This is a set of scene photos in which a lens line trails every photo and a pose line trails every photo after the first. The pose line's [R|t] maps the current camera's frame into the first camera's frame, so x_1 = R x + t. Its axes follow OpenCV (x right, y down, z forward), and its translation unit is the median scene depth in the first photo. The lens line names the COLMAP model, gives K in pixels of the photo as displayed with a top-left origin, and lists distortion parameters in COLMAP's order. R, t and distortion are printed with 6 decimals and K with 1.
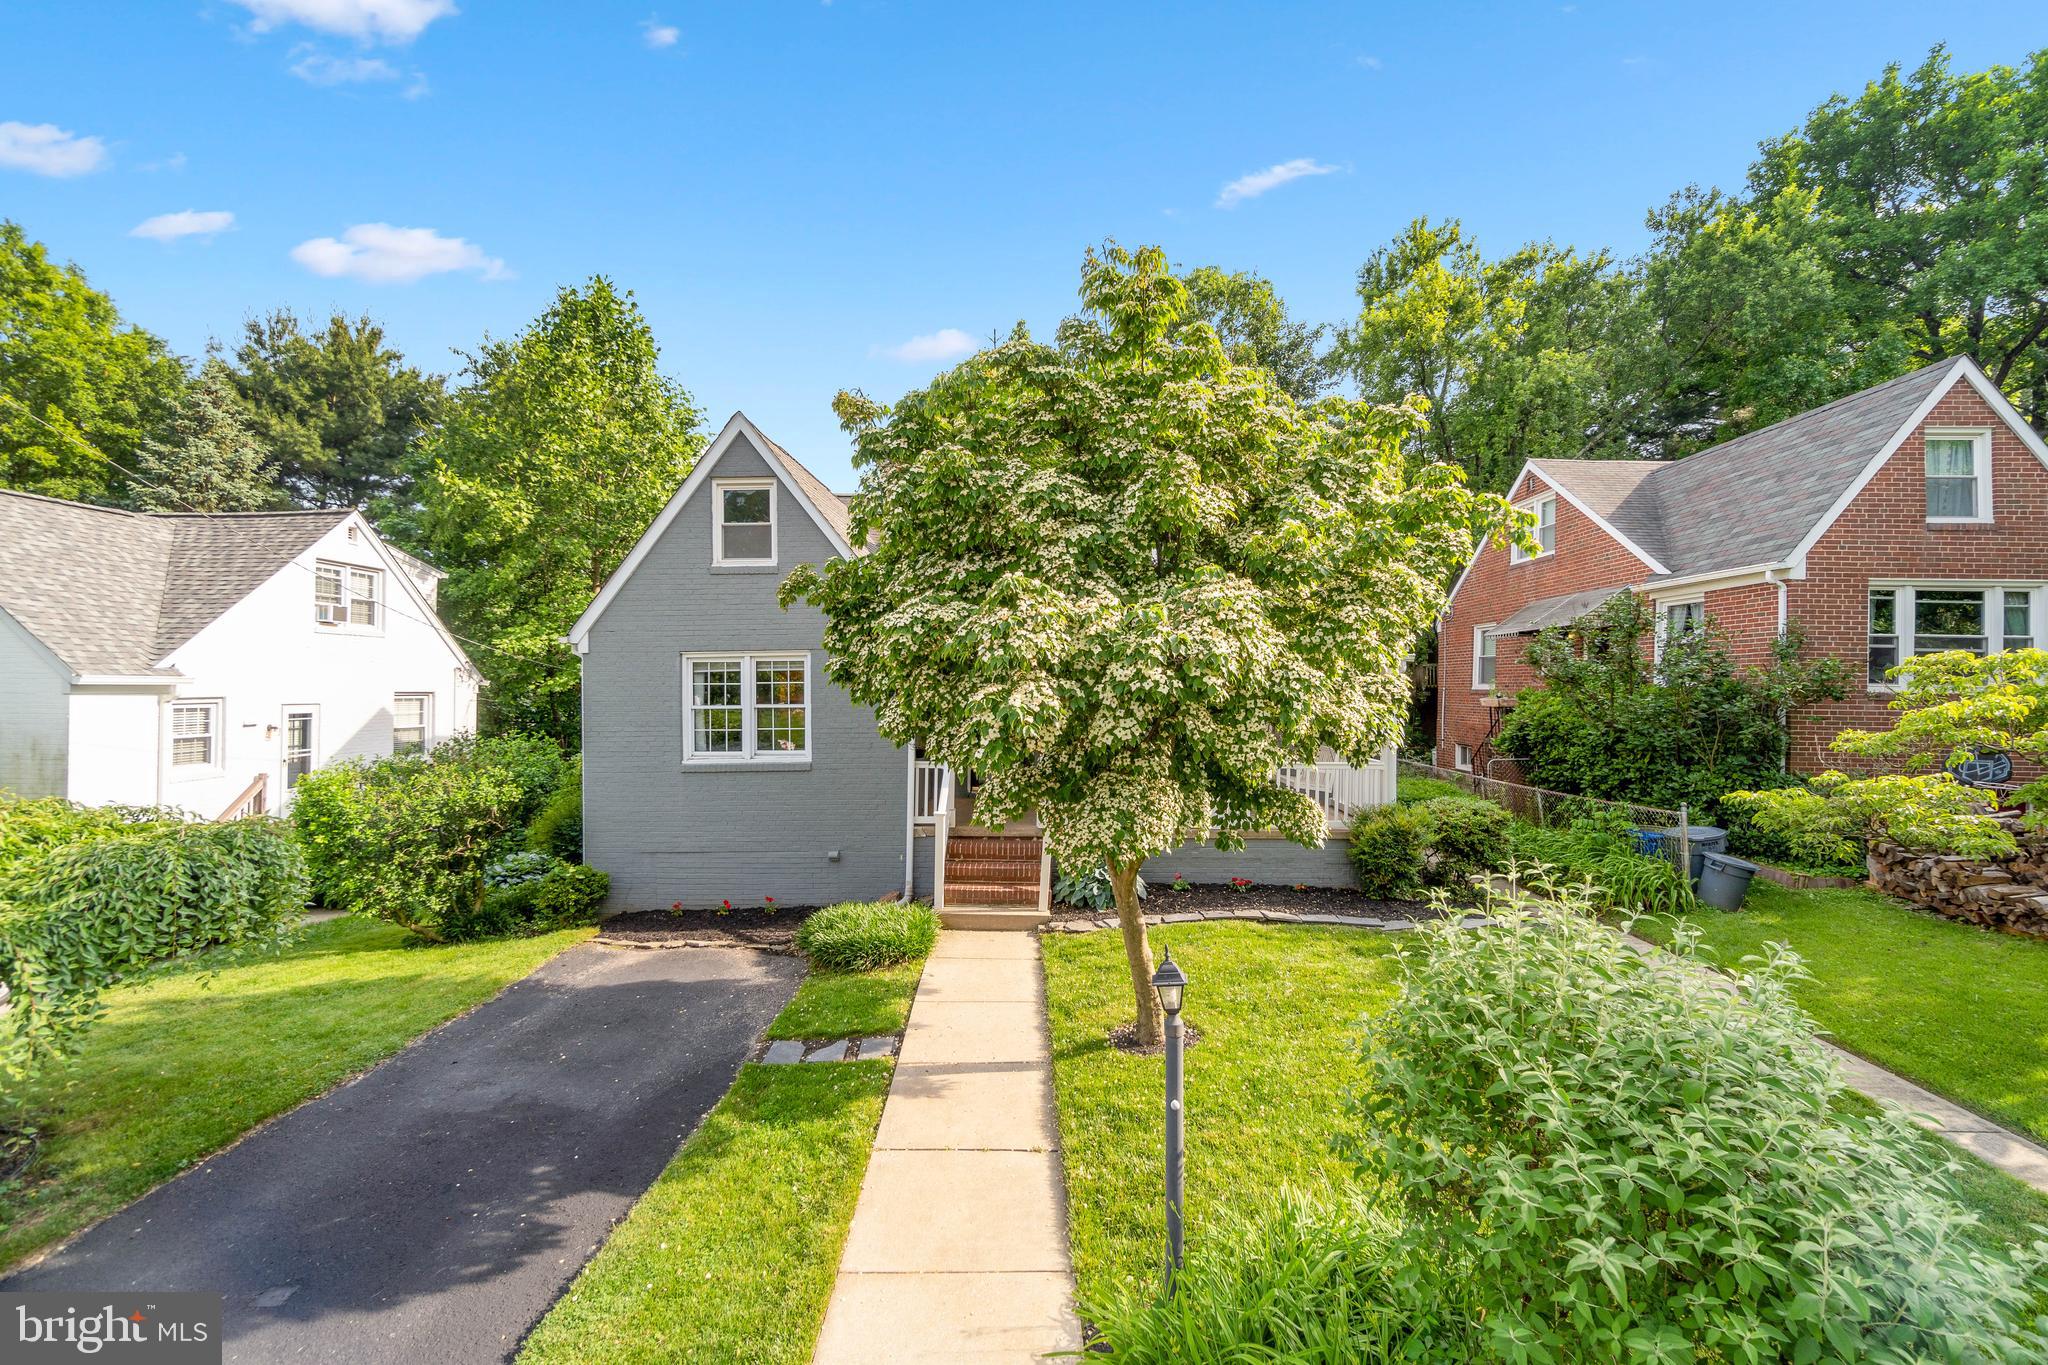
lens RADIAL K [[888.7, 0, 1015.0], [0, 888.7, 689.1], [0, 0, 1]] dist [-0.003066, 0.001079]
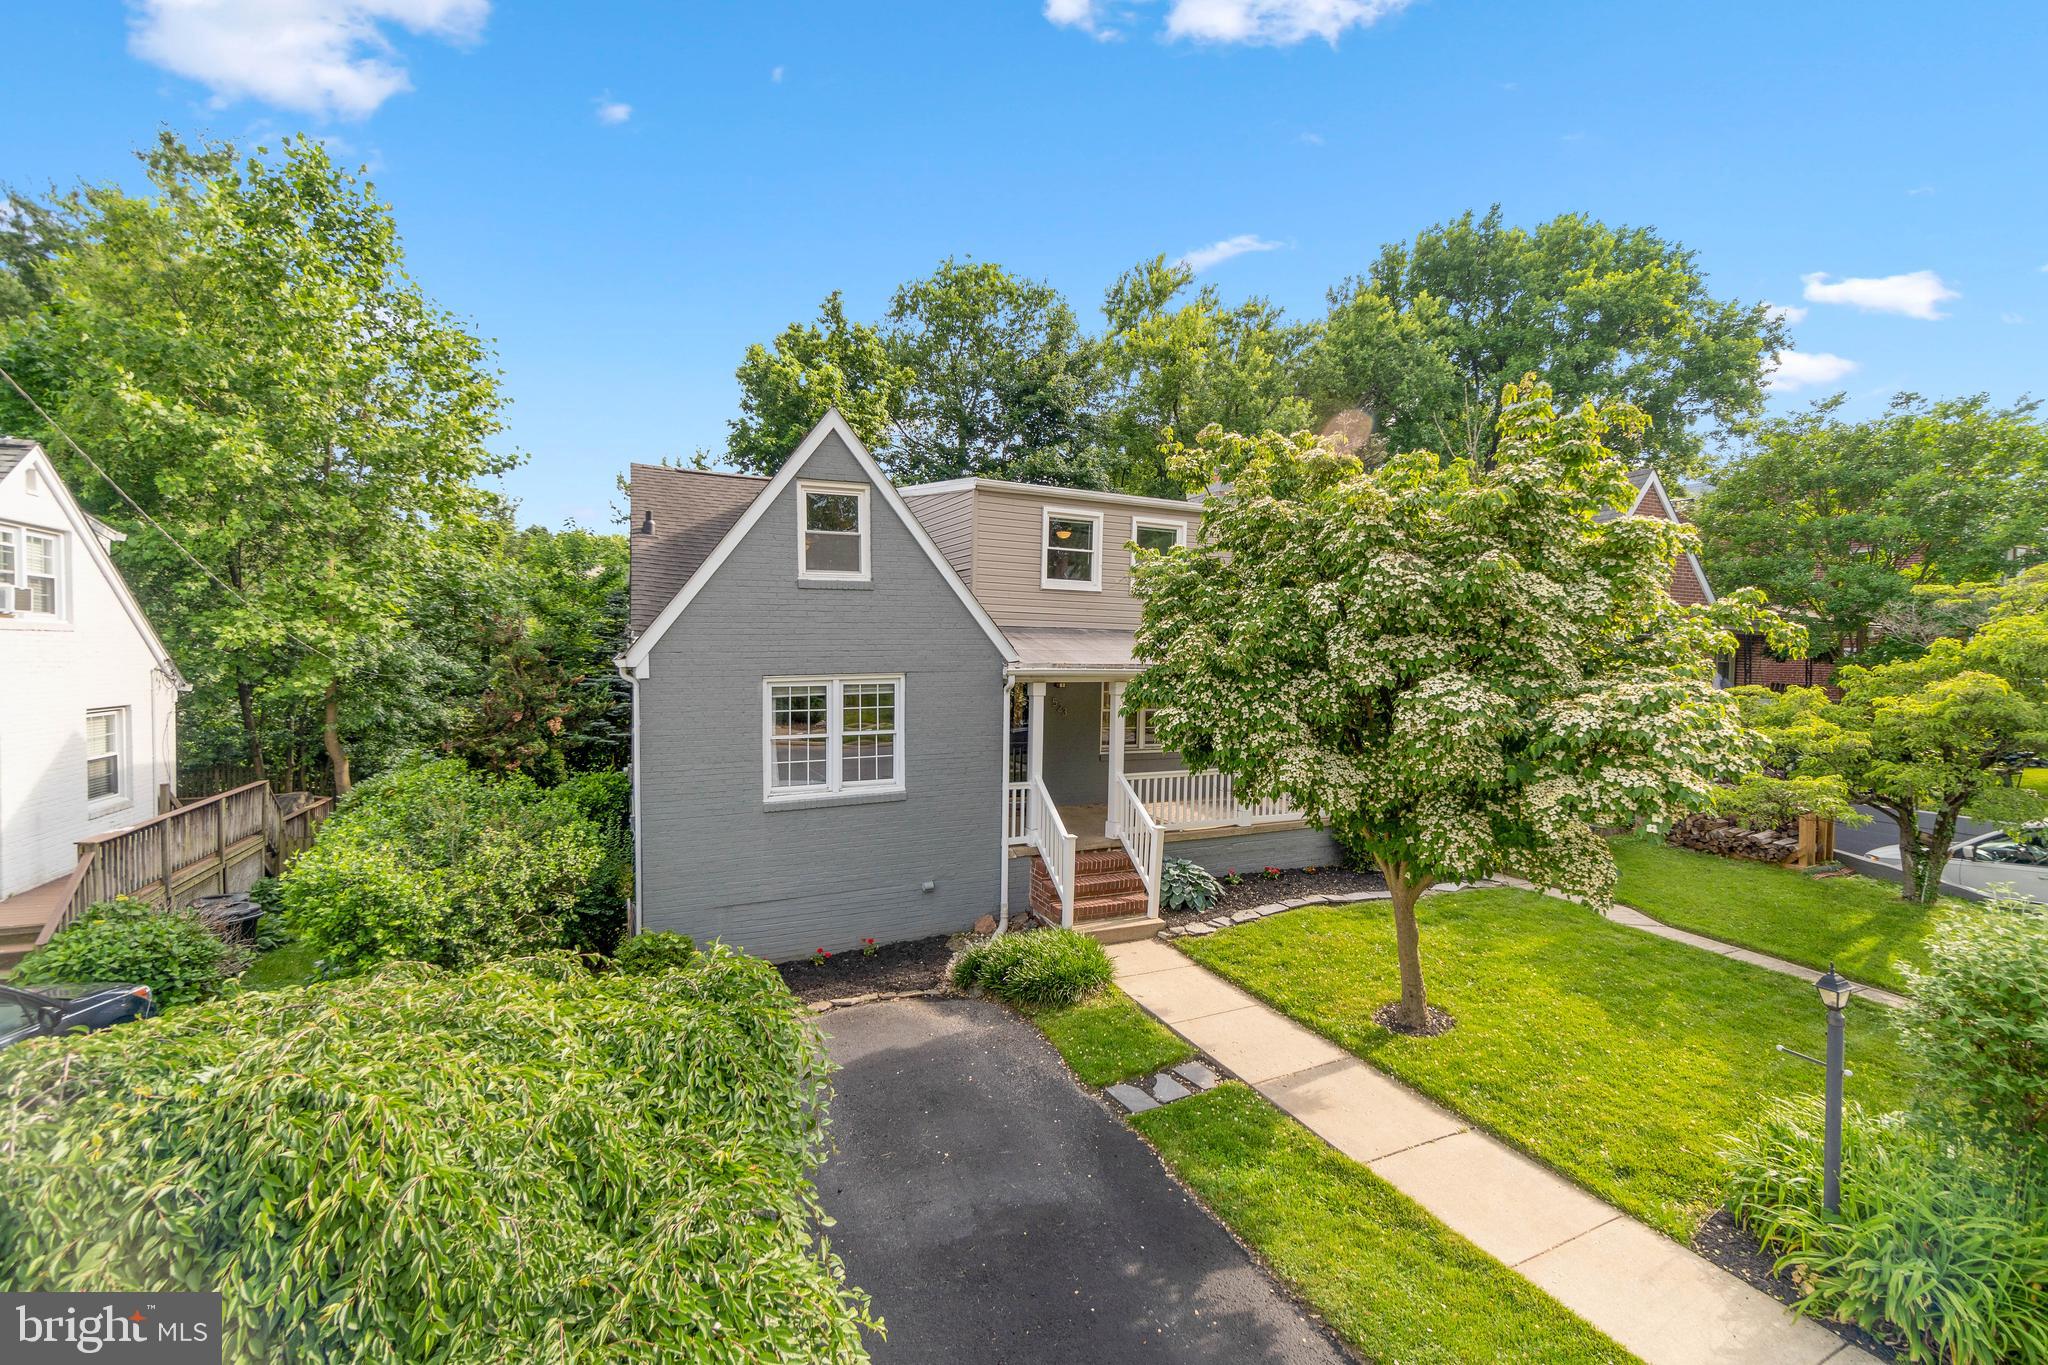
lens RADIAL K [[888.7, 0, 1026.4], [0, 888.7, 685.4], [0, 0, 1]] dist [-0.003066, 0.001079]
pose [[0.902613, -0.014019, 0.430225, -0.517121], [-0.002178, 0.999308, 0.037132, -0.065266], [-0.430448, -0.034452, 0.901957, 0.097022]]
